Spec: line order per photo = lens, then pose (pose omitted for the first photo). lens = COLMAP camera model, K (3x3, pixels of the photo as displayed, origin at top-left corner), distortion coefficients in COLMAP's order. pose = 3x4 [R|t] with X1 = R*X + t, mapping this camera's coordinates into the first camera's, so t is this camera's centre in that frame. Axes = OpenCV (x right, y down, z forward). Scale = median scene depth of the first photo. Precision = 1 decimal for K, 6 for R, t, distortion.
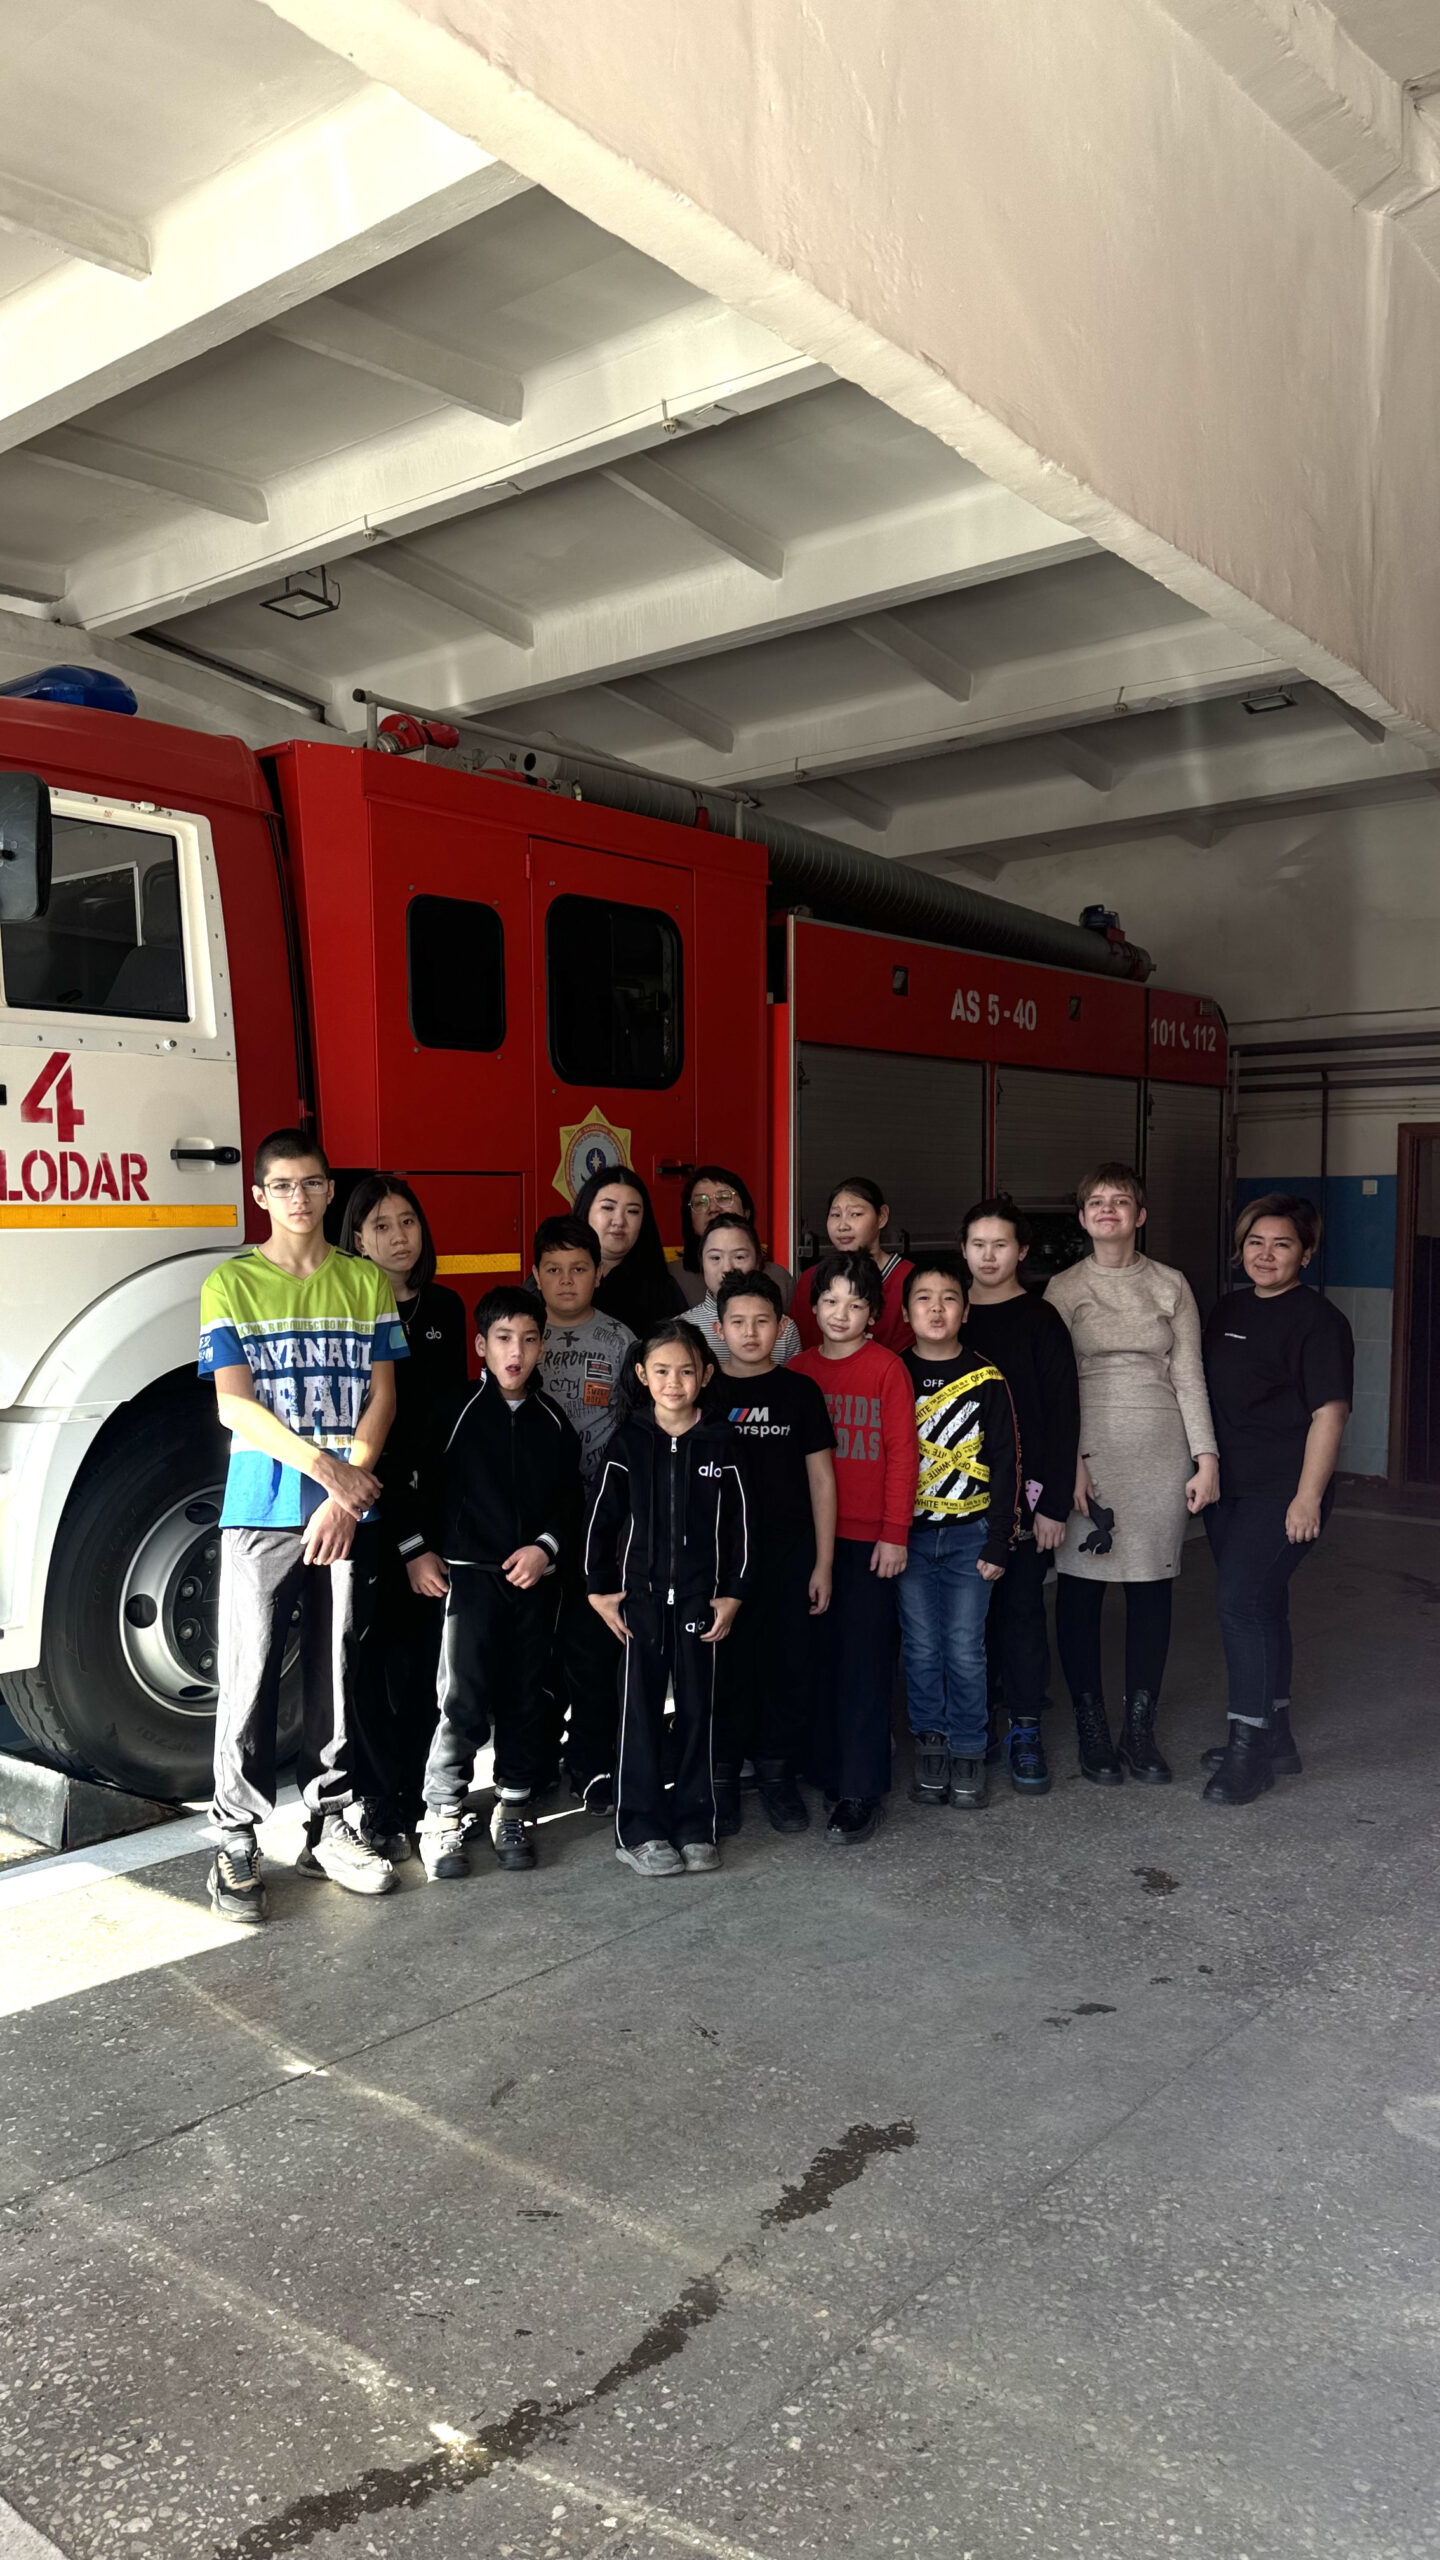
lens RADIAL K [[1928.8, 0, 720.0], [0, 1928.8, 1280.0], [0, 0, 1]] dist [-0.024776, -0.000809]
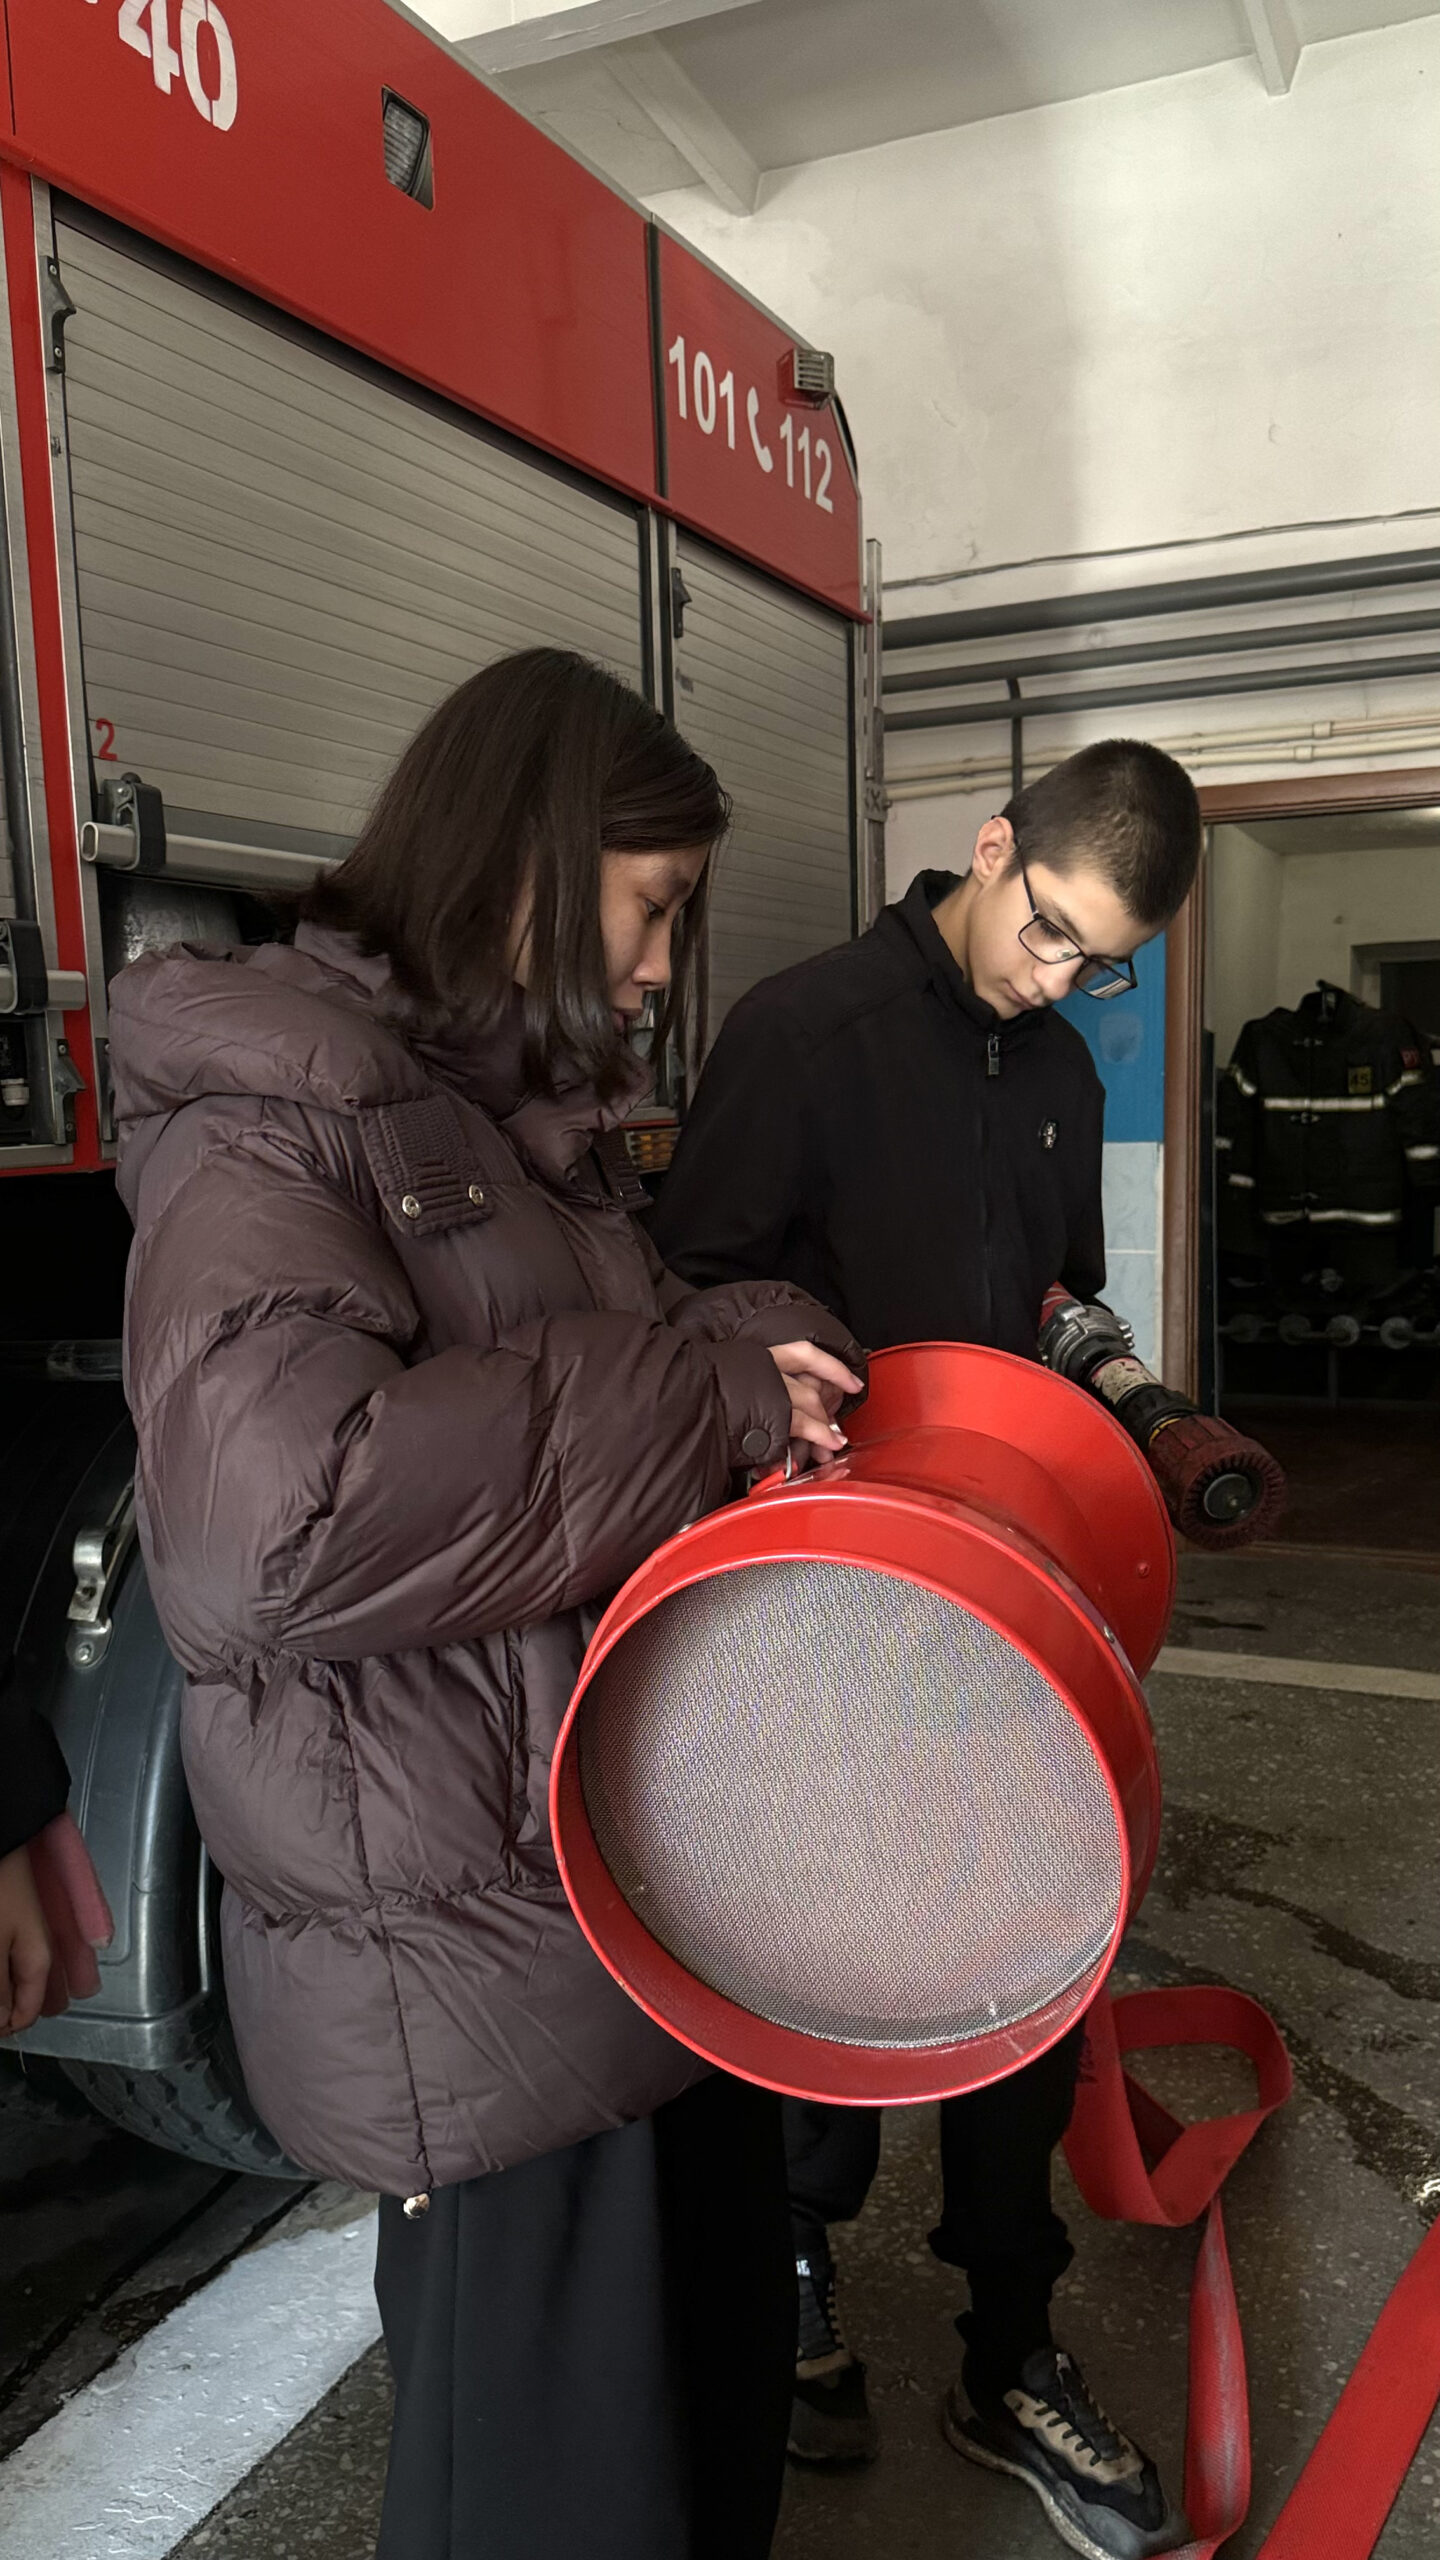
lens RADIAL K [[2027.8, 0, 720.0], [0, 2027.8, 1280.0], [0, 0, 1]] dist [-0.000502, -0.000006]
pose [[0.961687, -0.063154, 0.266778, 0.220903], [0.049217, 0.997067, 0.058616, 0.007005], [-0.269697, -0.043240, 0.961974, 1.116842]]
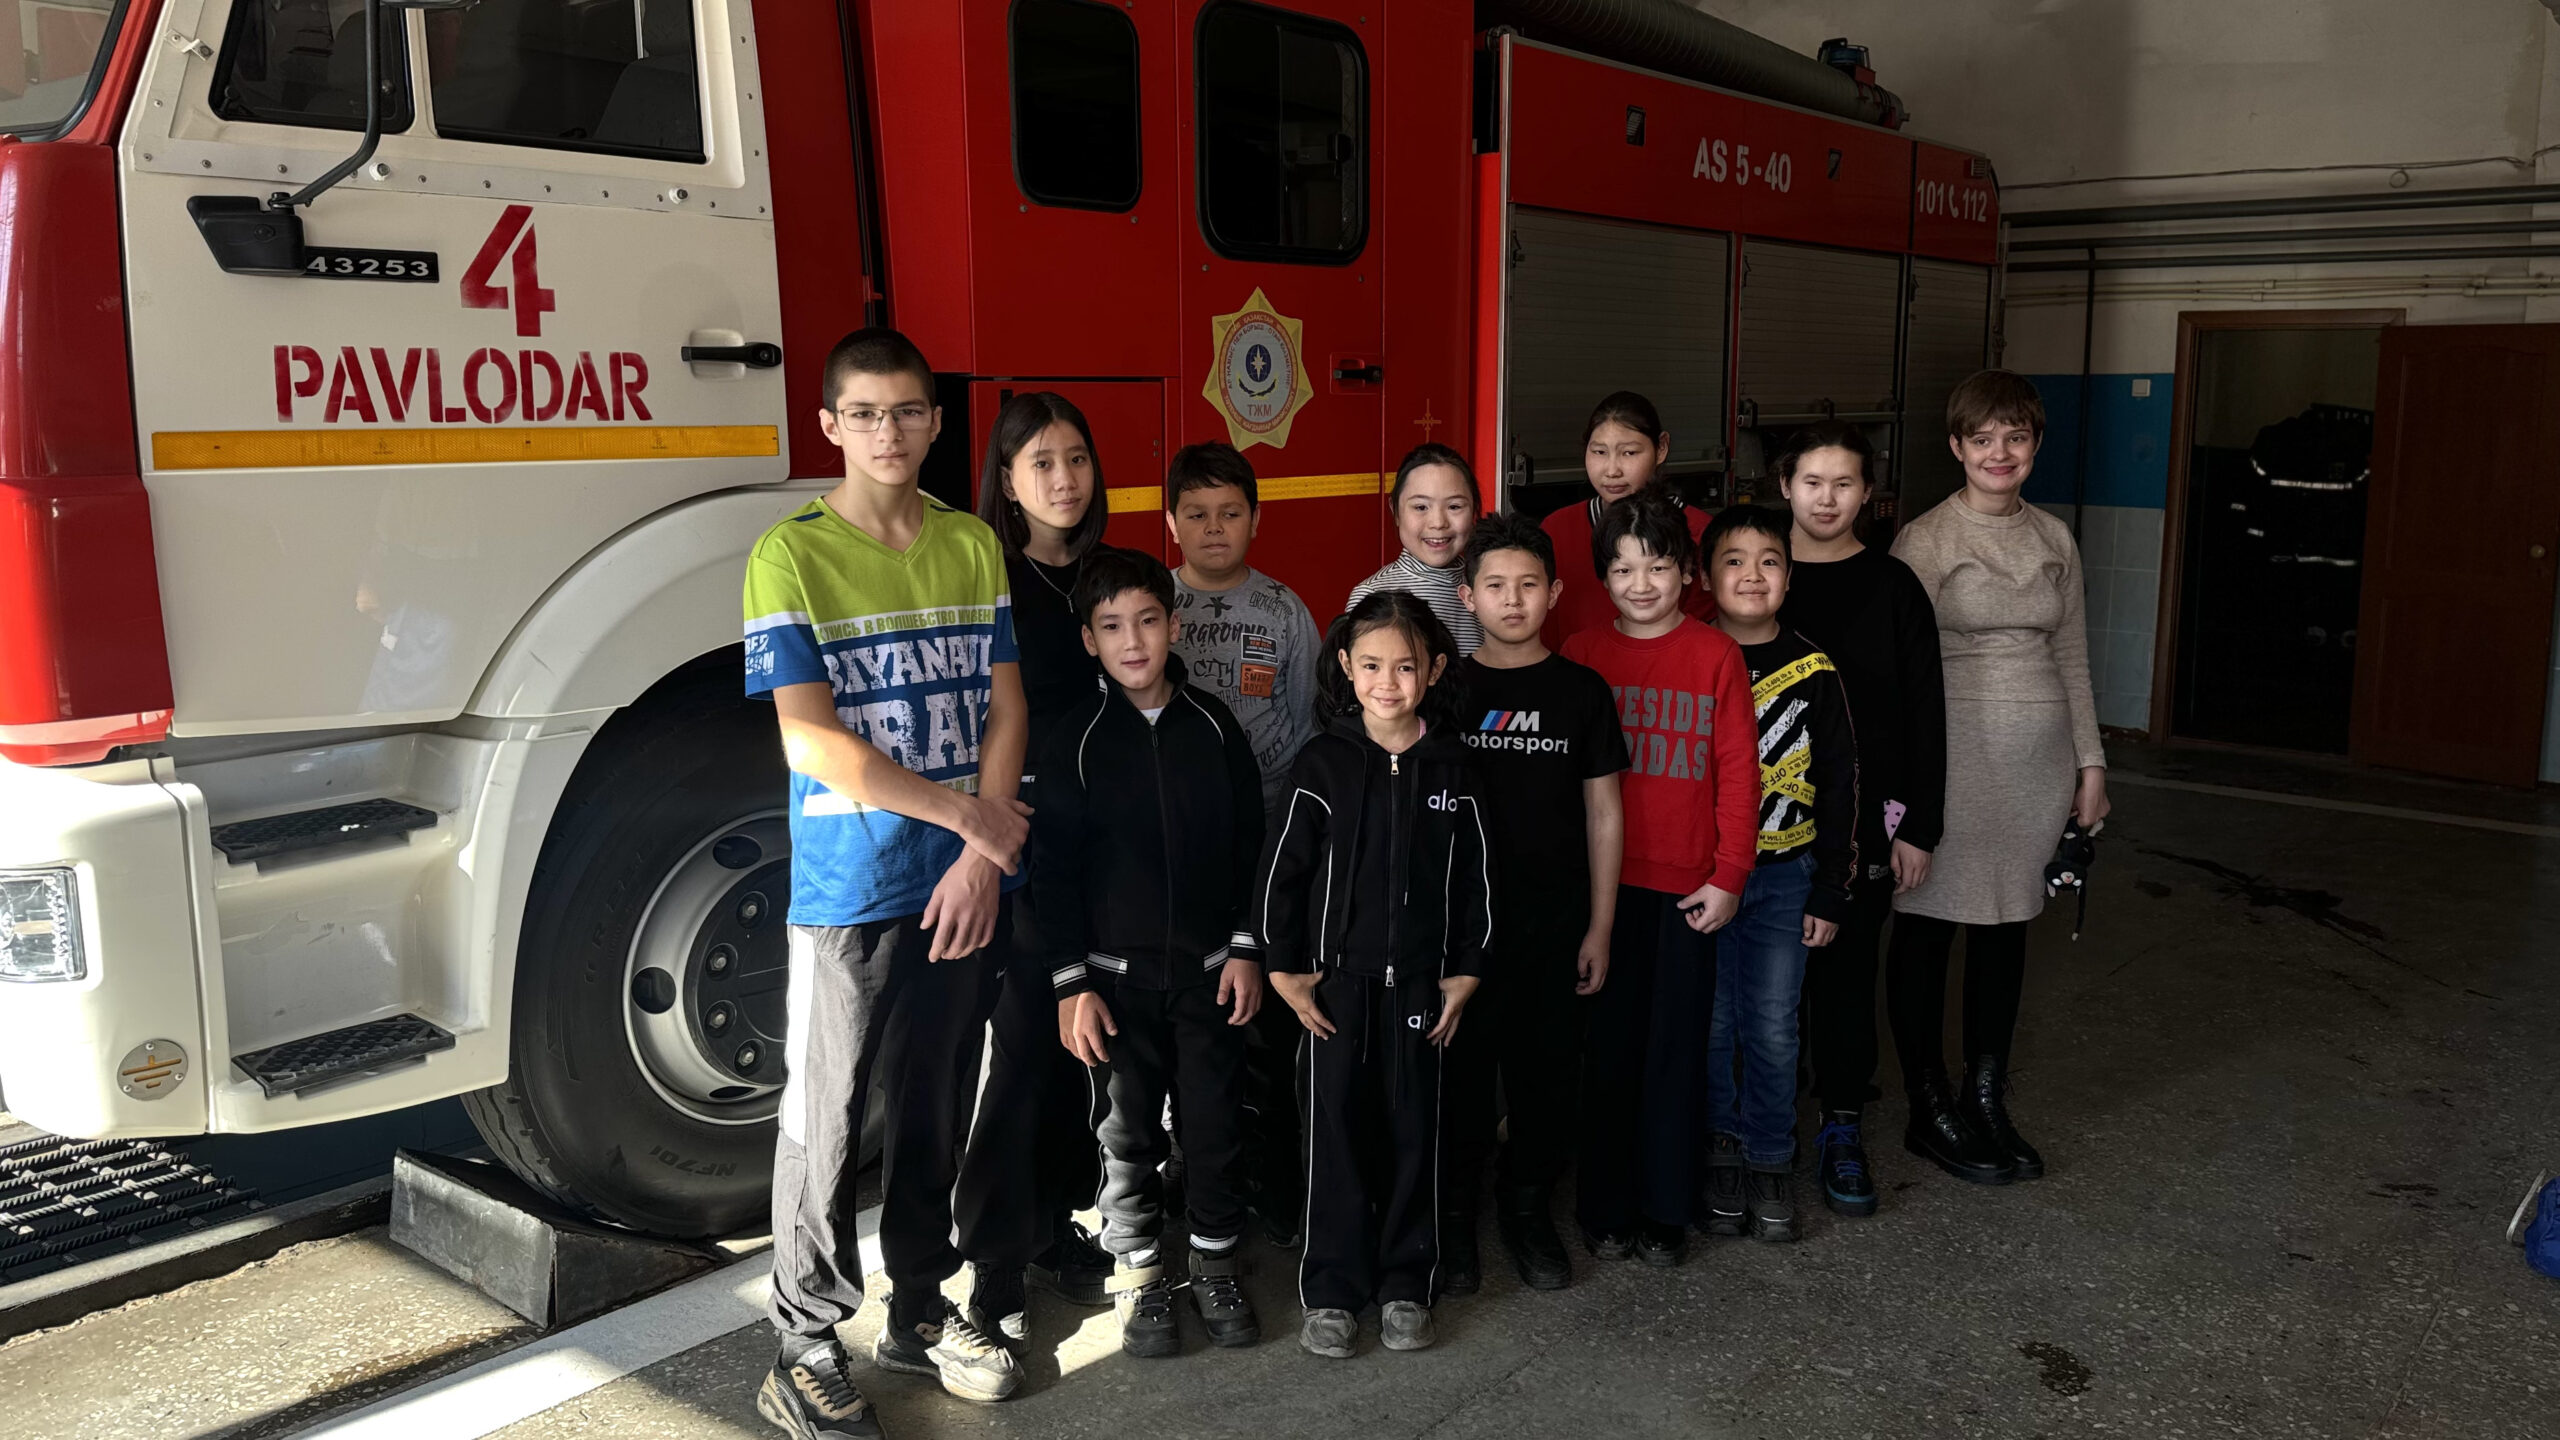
lens RADIAL K [[2010.8, 0, 1318.0], [0, 2010.8, 636.1], [0, 0, 1]] dist [0.046630, -0.177586]
pose [[0.999933, 0.002887, 0.011167, -0.059695], [-0.003795, 0.996615, 0.082121, -0.023668], [-0.010892, -0.082158, 0.996560, 0.250271]]
